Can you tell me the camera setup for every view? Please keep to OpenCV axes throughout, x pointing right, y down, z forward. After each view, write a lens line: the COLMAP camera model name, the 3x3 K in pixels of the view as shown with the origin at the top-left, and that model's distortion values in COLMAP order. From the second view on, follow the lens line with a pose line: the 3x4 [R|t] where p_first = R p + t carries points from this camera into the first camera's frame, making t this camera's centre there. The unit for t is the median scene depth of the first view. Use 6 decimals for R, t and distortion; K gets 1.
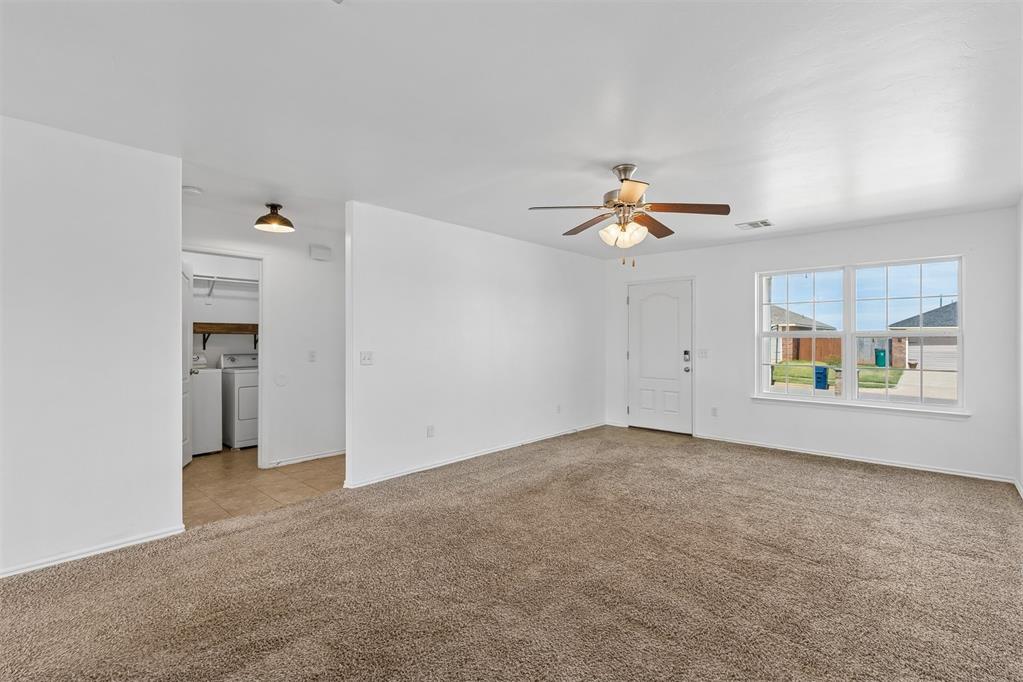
lens RADIAL K [[469.1, 0, 511.5], [0, 469.1, 341.0], [0, 0, 1]] dist [0.026419, 0.000154]
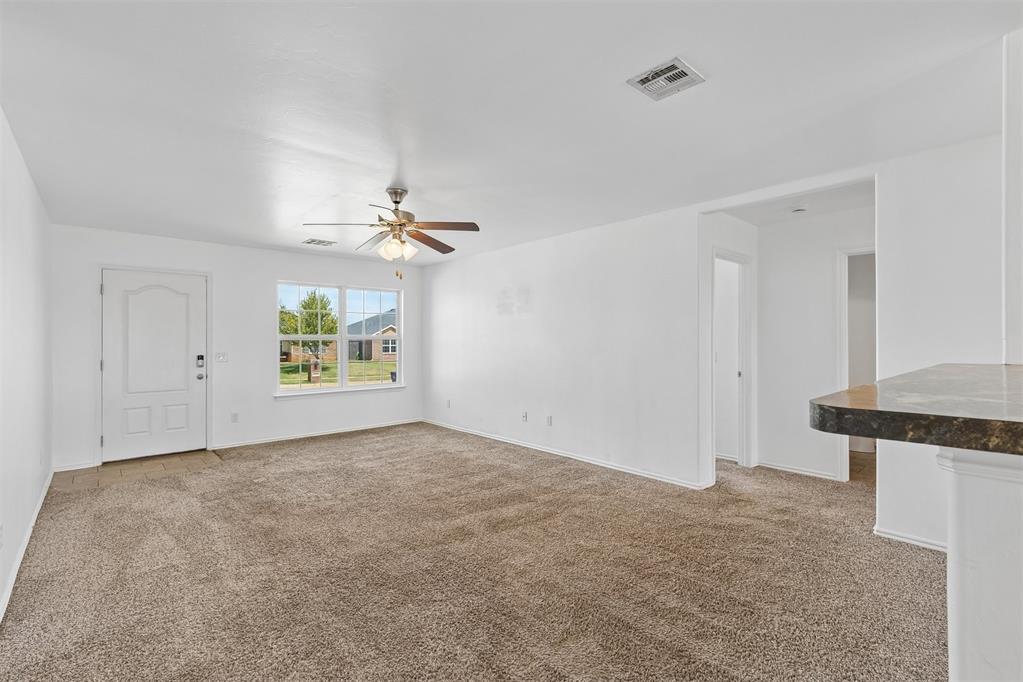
lens RADIAL K [[476.4, 0, 511.5], [0, 476.4, 341.0], [0, 0, 1]] dist [0.000742, 0.000110]
pose [[0.088465, -0.001325, 0.996078, -0.639815], [0.011449, 0.999934, 0.000314, 0.000533], [-0.996013, 0.011376, 0.088474, 0.463765]]
